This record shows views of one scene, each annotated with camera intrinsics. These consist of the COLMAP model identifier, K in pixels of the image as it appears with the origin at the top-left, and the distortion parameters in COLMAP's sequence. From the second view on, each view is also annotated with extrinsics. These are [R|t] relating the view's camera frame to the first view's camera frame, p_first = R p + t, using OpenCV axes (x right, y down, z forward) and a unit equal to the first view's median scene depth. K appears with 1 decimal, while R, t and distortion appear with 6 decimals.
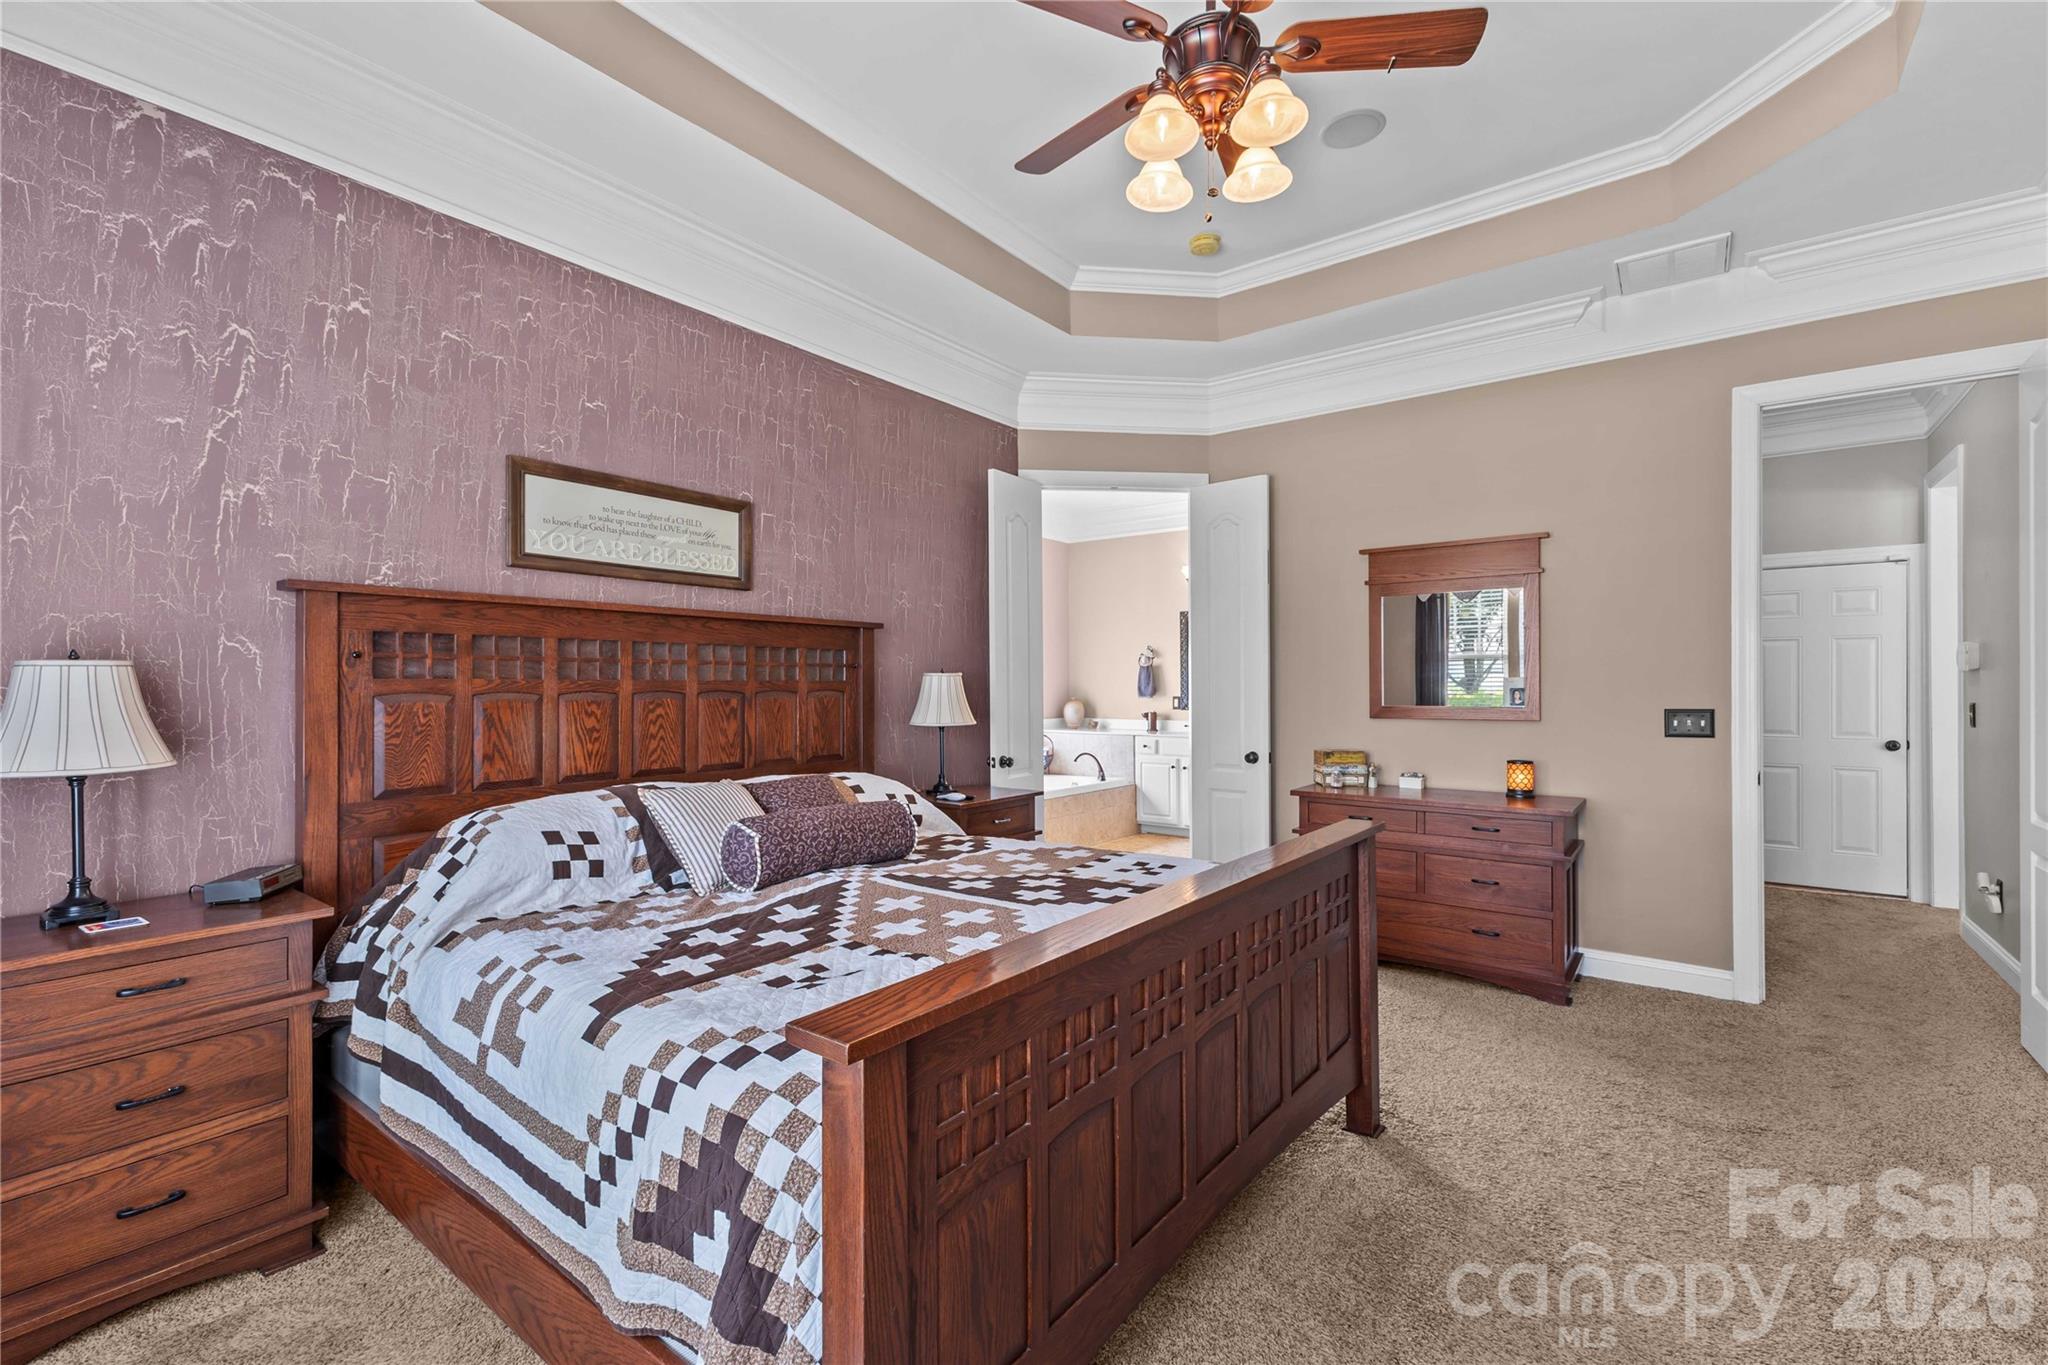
lens RADIAL K [[878.8, 0, 1024.0], [0, 878.8, 682.5], [0, 0, 1]] dist [0.006726, -0.000134]
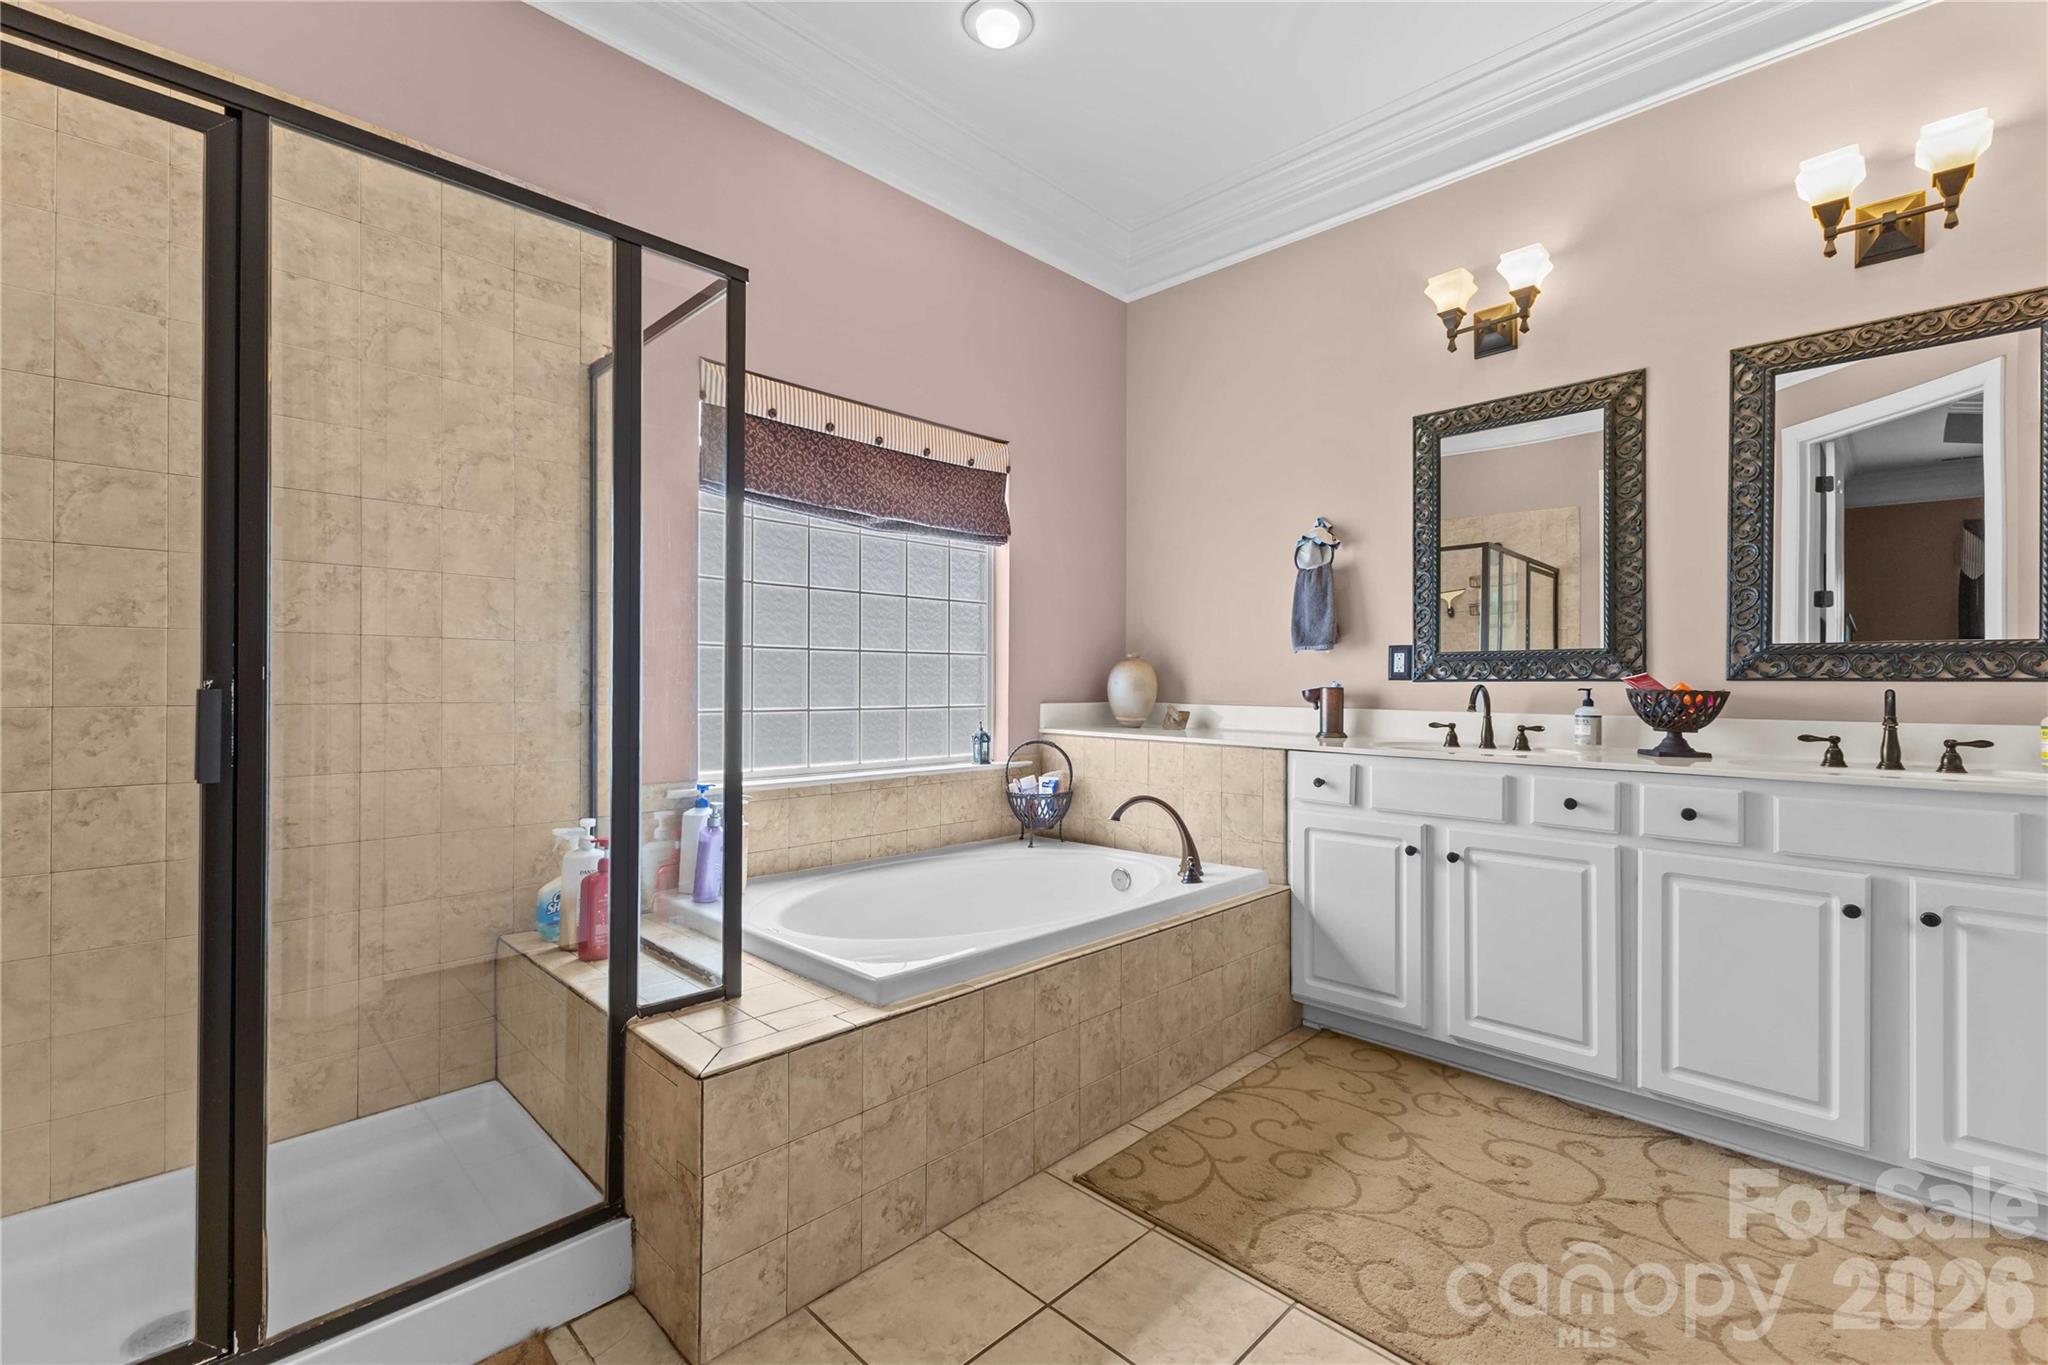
lens RADIAL K [[878.8, 0, 1024.0], [0, 878.8, 682.5], [0, 0, 1]] dist [0.006726, -0.000134]
pose [[0.991036, 0.007518, -0.133384, 0.068871], [-0.006644, 0.999953, 0.006992, 0.031609], [0.133430, -0.006043, 0.991040, 0.642093]]
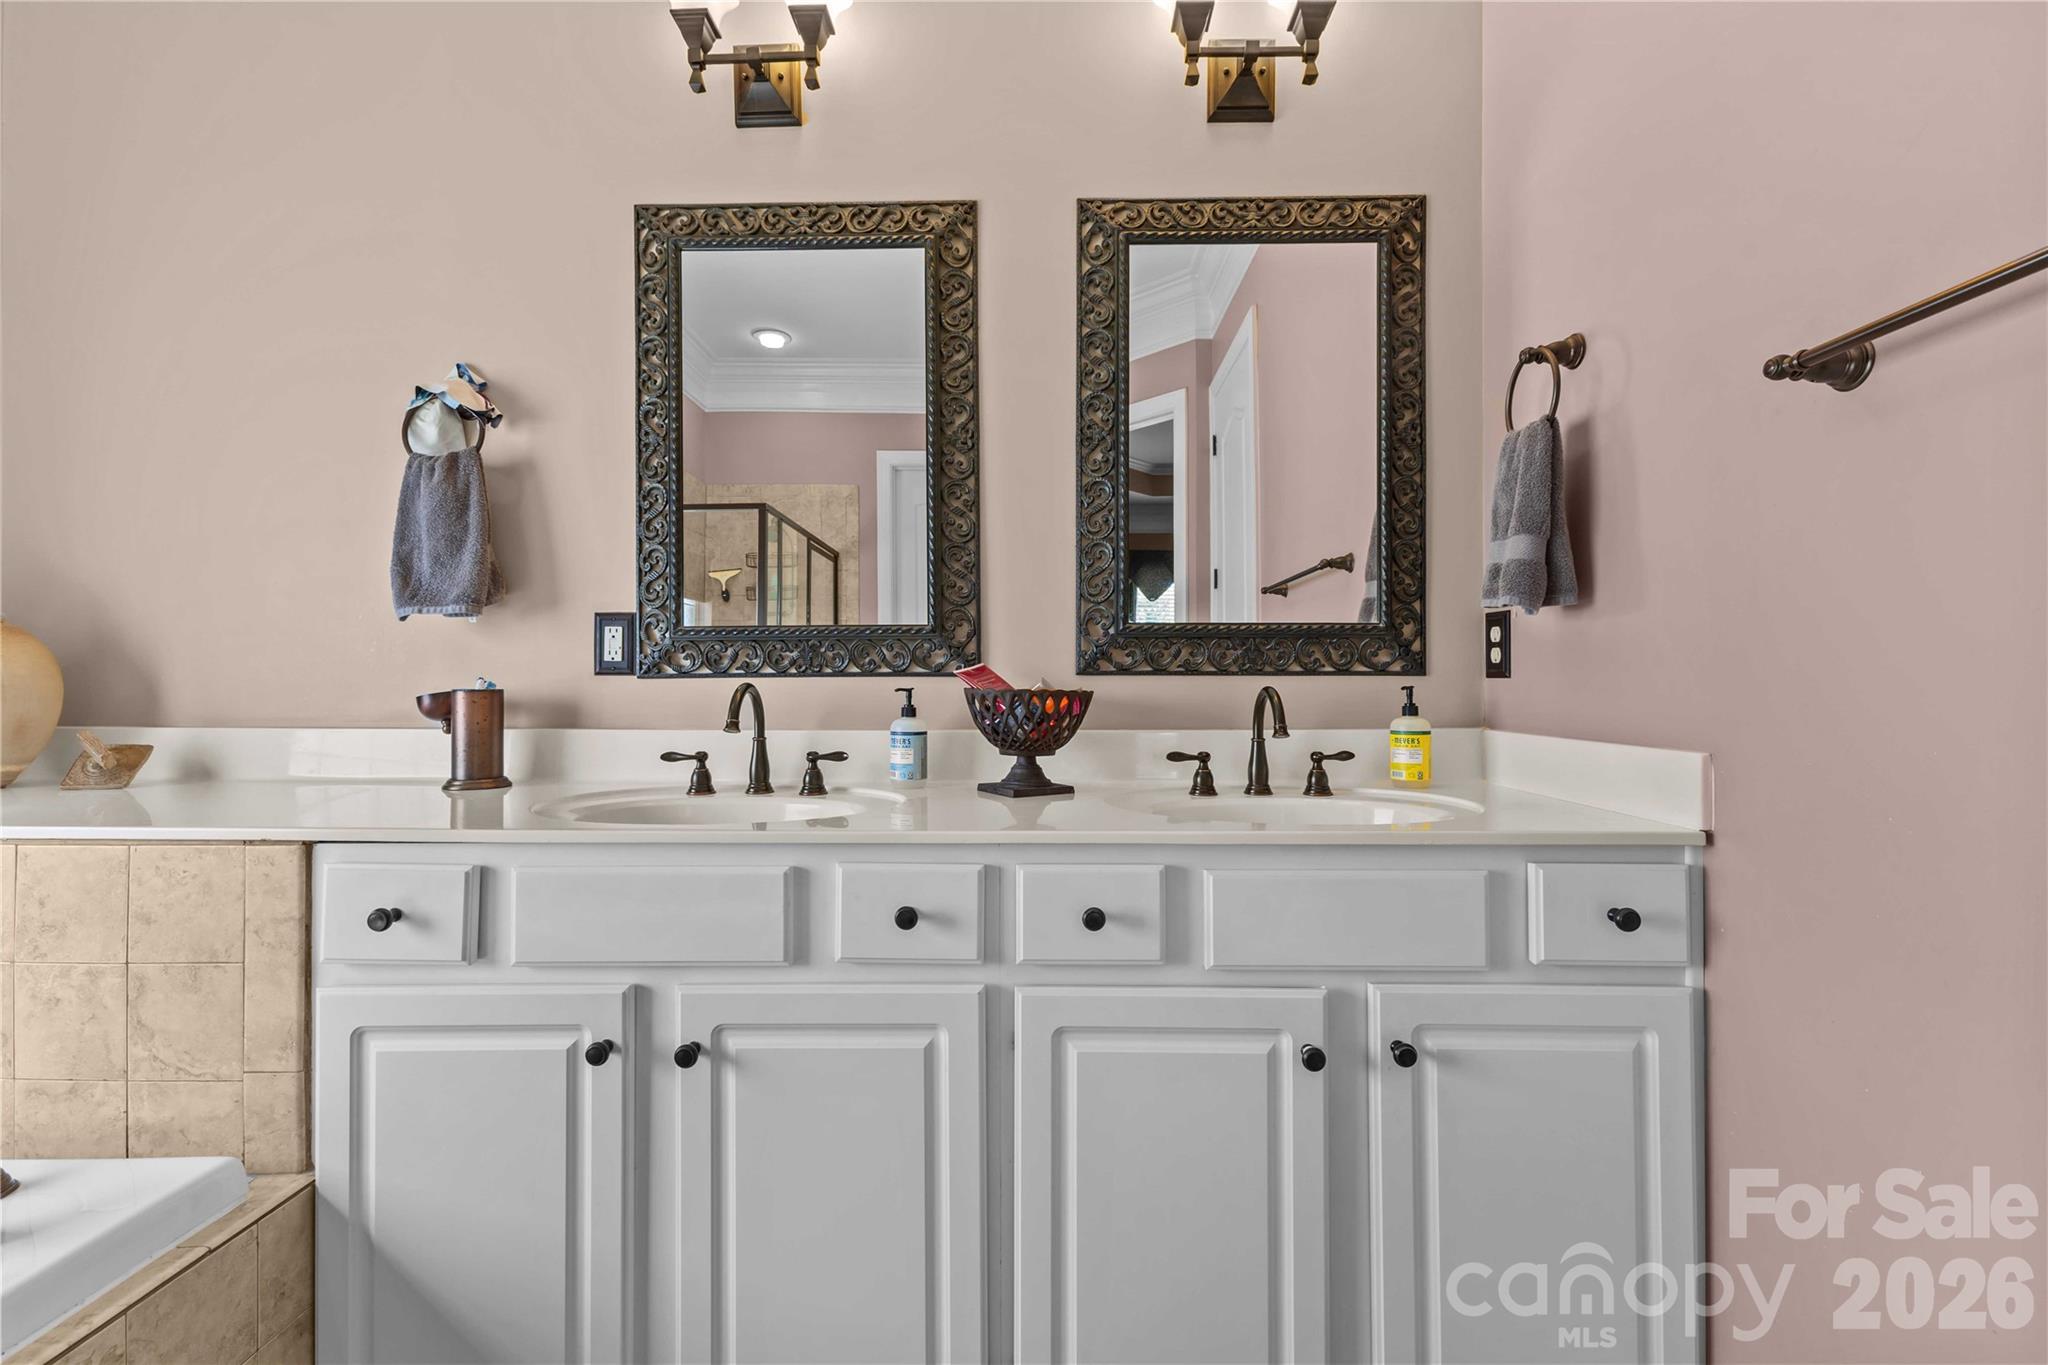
lens RADIAL K [[878.8, 0, 1024.0], [0, 878.8, 682.5], [0, 0, 1]] dist [0.006726, -0.000134]
pose [[0.806368, 0.002708, 0.591409, 0.135549], [-0.006234, 0.999973, 0.003920, 0.032505], [-0.591382, -0.006848, 0.806363, 0.817788]]
